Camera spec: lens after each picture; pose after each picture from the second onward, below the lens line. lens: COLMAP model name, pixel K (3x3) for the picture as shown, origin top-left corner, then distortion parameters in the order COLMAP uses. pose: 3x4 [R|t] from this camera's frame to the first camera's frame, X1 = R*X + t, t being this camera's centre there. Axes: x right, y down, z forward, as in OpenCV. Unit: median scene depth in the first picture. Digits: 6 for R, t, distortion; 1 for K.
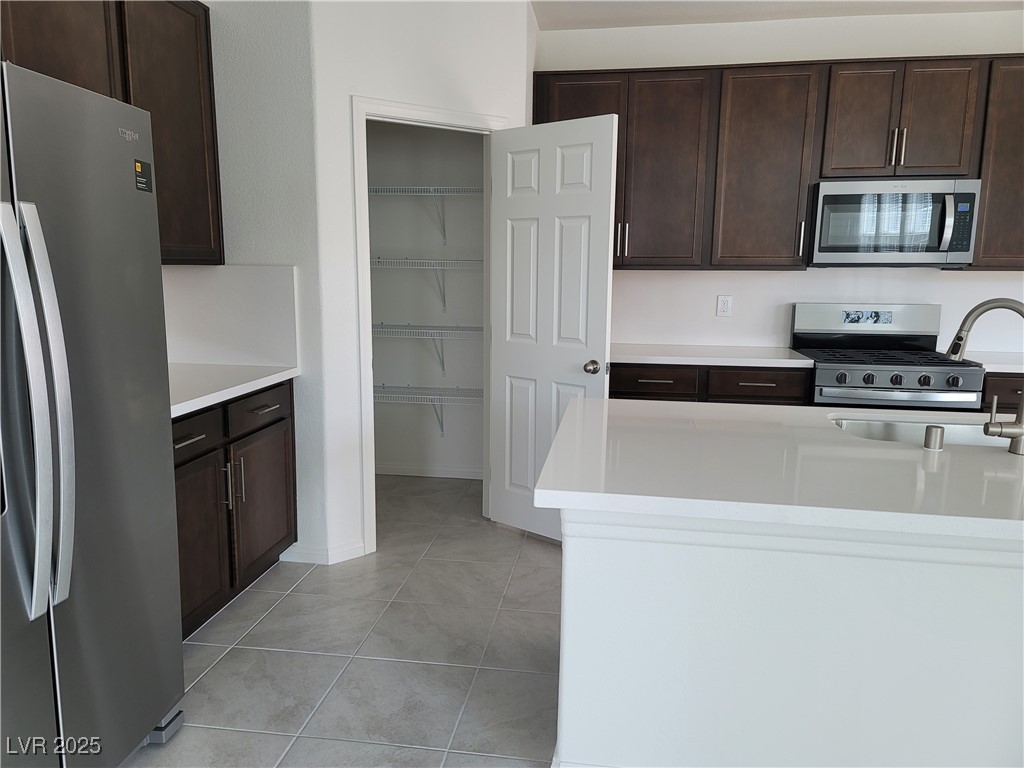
lens RADIAL K [[740.8, 0, 512.0], [0, 740.8, 384.0], [0, 0, 1]] dist [0.112394, -0.106219]
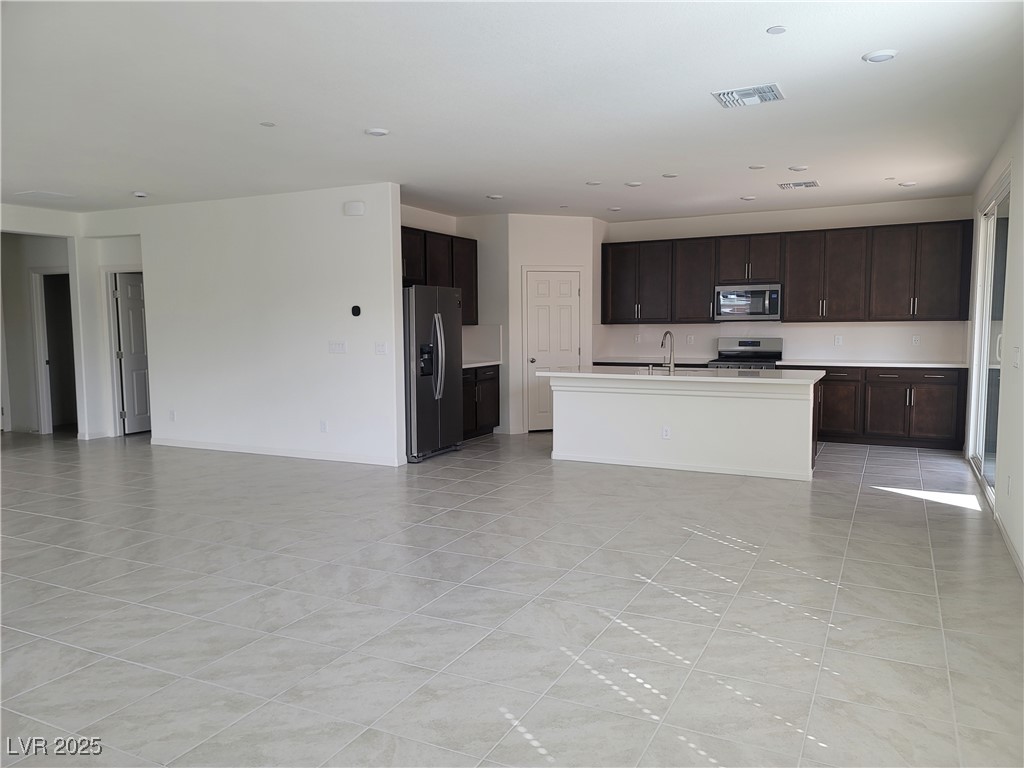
lens RADIAL K [[740.8, 0, 512.0], [0, 740.8, 384.0], [0, 0, 1]] dist [0.112394, -0.106219]
pose [[0.944155, 0.009344, -0.329369, 0.598613], [-0.035123, 0.996757, -0.072406, 0.236115], [0.327624, 0.079932, 0.941421, -1.431064]]
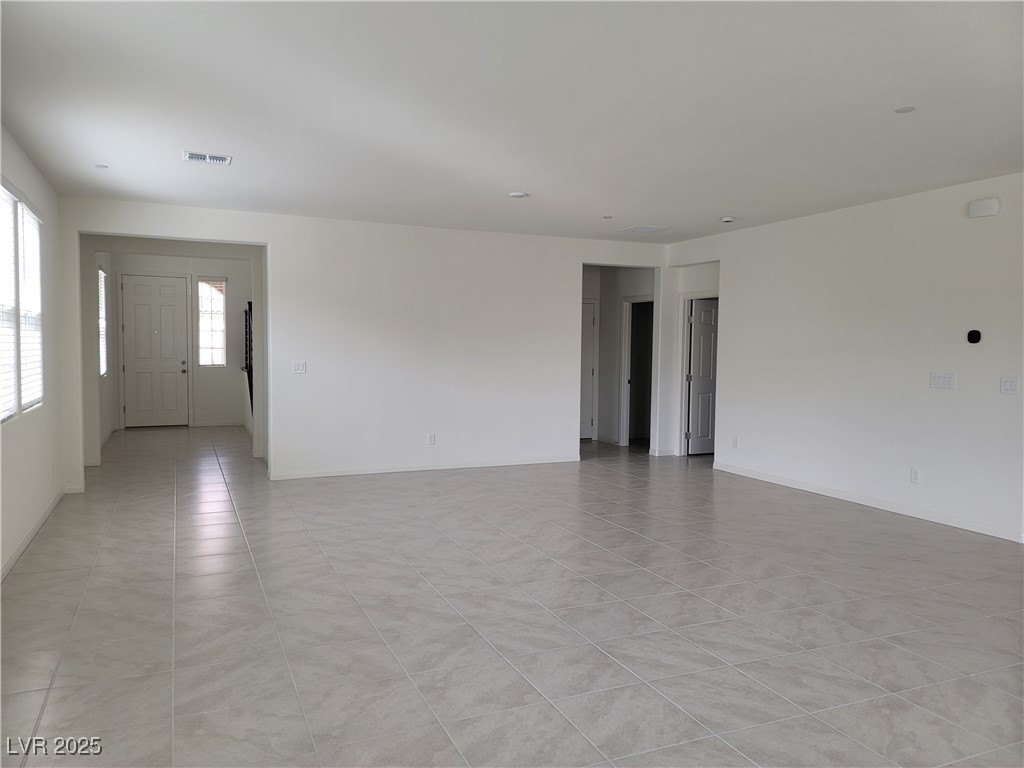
lens RADIAL K [[740.8, 0, 512.0], [0, 740.8, 384.0], [0, 0, 1]] dist [0.112394, -0.106219]
pose [[0.522824, 0.042260, -0.851392, 0.412127], [-0.145859, 0.988476, -0.040506, 0.218064], [0.839869, 0.145361, 0.522963, -1.354353]]
